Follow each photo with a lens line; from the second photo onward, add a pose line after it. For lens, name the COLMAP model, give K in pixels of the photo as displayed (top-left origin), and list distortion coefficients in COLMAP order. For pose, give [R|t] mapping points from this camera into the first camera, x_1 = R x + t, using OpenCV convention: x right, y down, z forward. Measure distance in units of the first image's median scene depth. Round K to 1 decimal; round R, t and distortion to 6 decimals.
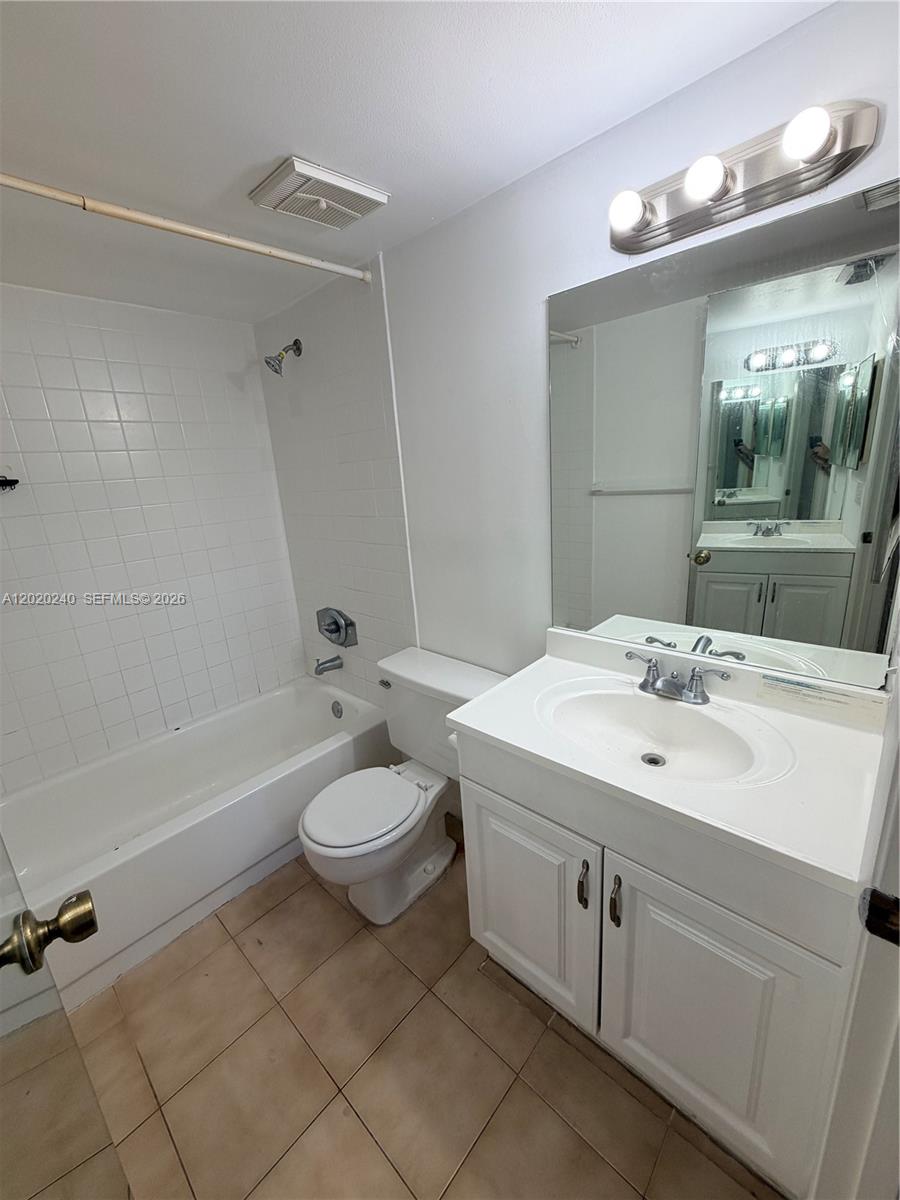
lens RADIAL K [[478.2, 0, 451.5], [0, 478.2, 598.0], [0, 0, 1]] dist [0.000486, 0.000290]
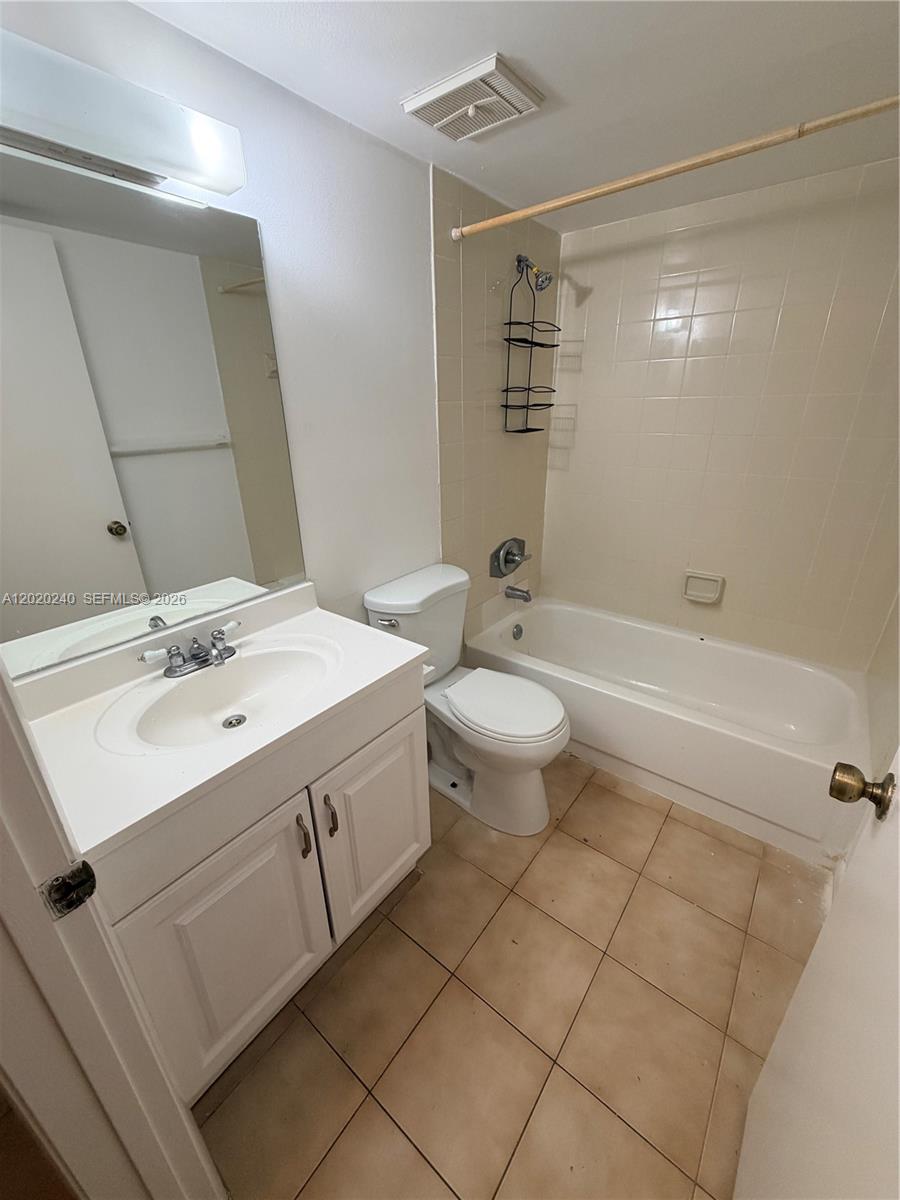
lens RADIAL K [[478.2, 0, 448.3], [0, 478.2, 600.1], [0, 0, 1]] dist [0.000486, 0.000290]
pose [[-0.075261, -0.308874, 0.948121, -0.540288], [0.288008, 0.903561, 0.317219, -0.095778], [-0.954666, 0.296941, 0.020955, 0.500345]]
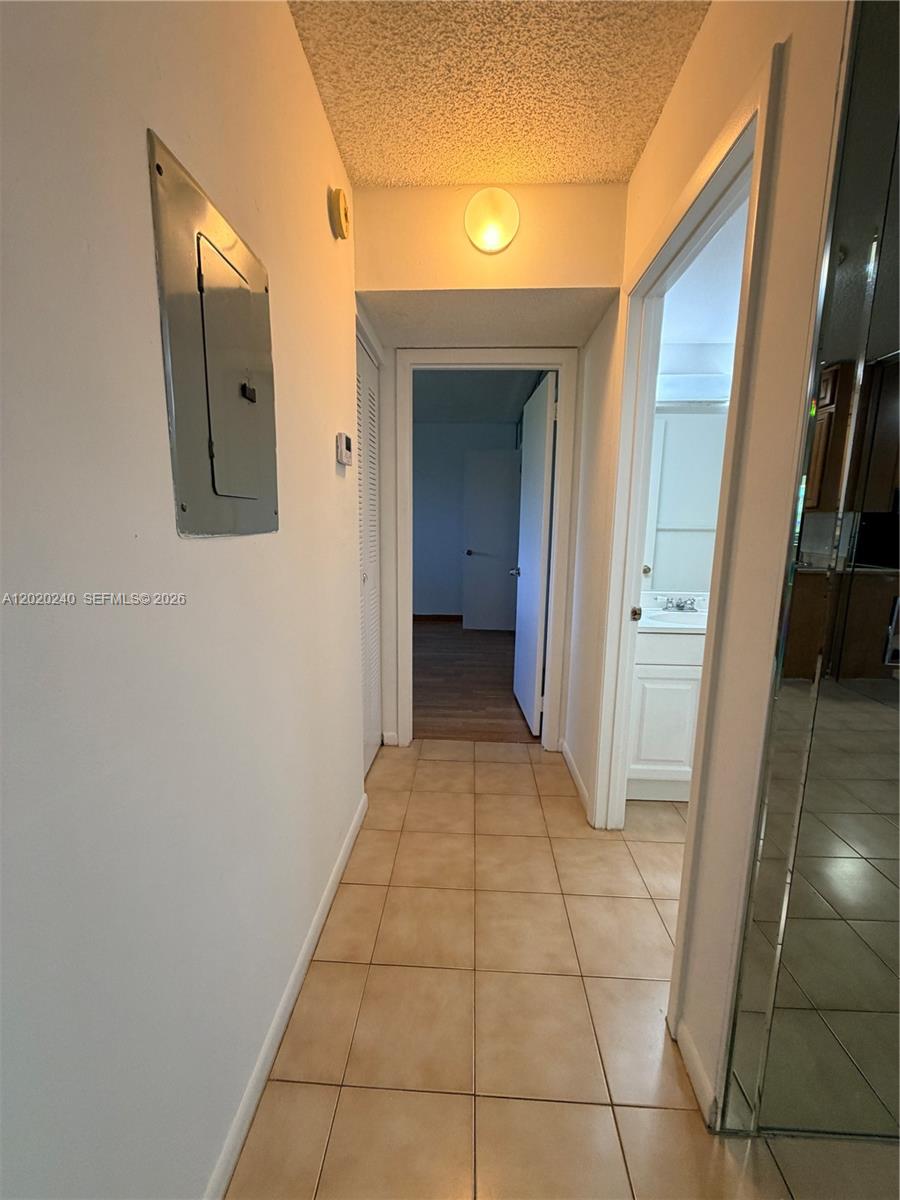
lens RADIAL K [[478.2, 0, 451.1], [0, 478.2, 599.1], [0, 0, 1]] dist [0.000486, 0.000290]
pose [[0.767541, -0.027936, 0.640391, -1.782221], [0.112769, 0.989353, -0.092000, 0.263677], [-0.631002, 0.142831, 0.762519, 0.060893]]
